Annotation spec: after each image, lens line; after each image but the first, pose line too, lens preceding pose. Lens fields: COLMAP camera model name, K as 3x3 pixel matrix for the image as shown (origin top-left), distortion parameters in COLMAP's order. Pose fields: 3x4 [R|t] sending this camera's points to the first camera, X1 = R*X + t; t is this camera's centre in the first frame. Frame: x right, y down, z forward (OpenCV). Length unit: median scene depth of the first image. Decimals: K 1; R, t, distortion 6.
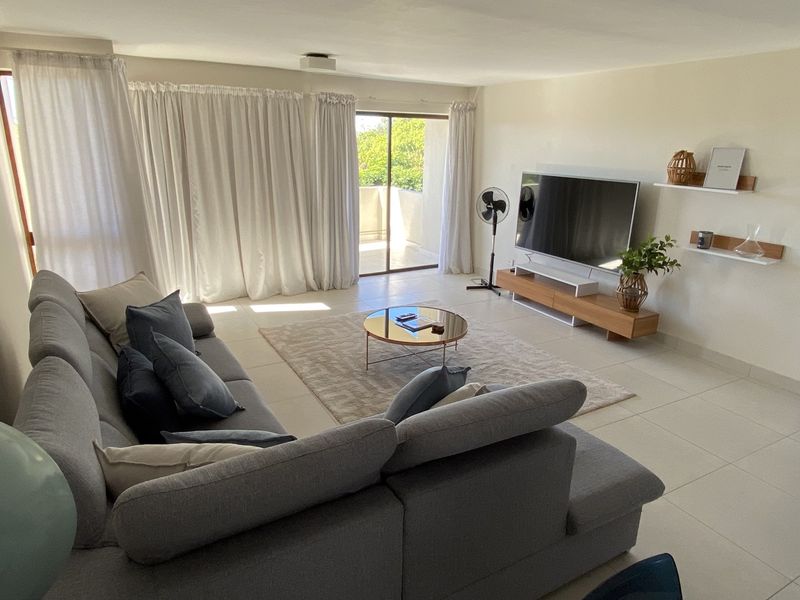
lens RADIAL K [[518.8, 0, 400.0], [0, 518.8, 300.0], [0, 0, 1]] dist [0.064769, -0.075129]
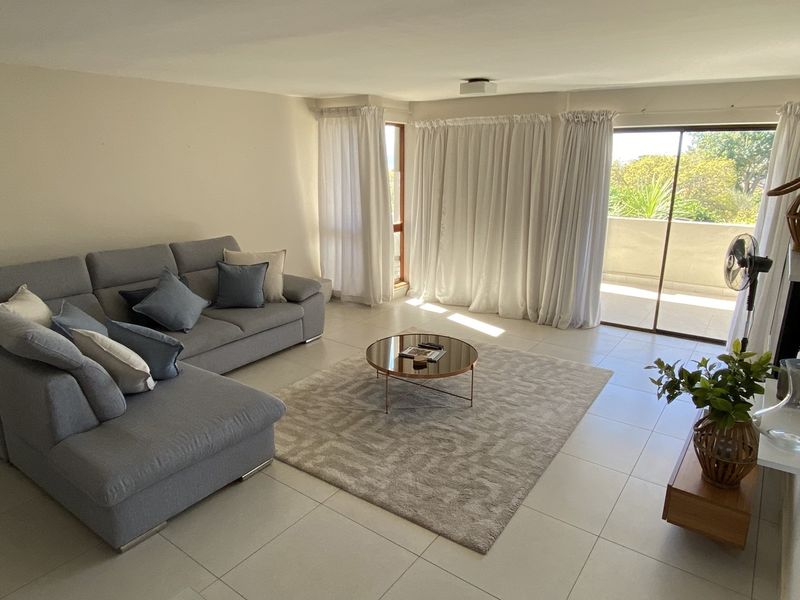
lens RADIAL K [[518.8, 0, 400.0], [0, 518.8, 300.0], [0, 0, 1]] dist [0.064769, -0.075129]
pose [[0.413442, 0.219382, -0.883706, 0.634586], [-0.266023, 0.957298, 0.113193, -0.109682], [0.870803, 0.188287, 0.454148, 0.400923]]
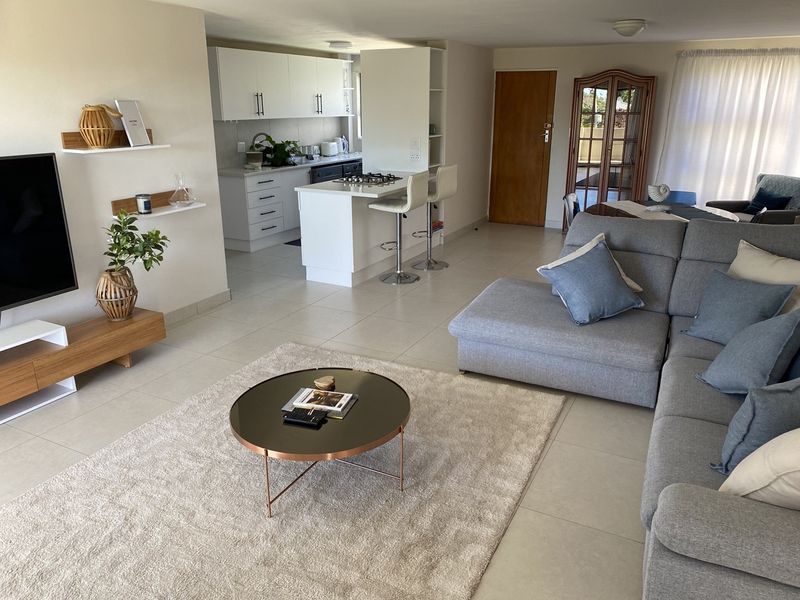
lens RADIAL K [[590.8, 0, 399.0], [0, 590.8, 298.1], [0, 0, 1]] dist [-0.000613, -0.000206]
pose [[-0.540149, -0.282995, 0.792561, -0.395196], [0.245016, 0.848086, 0.469805, -0.271539], [-0.805113, 0.447955, -0.388754, 0.874839]]
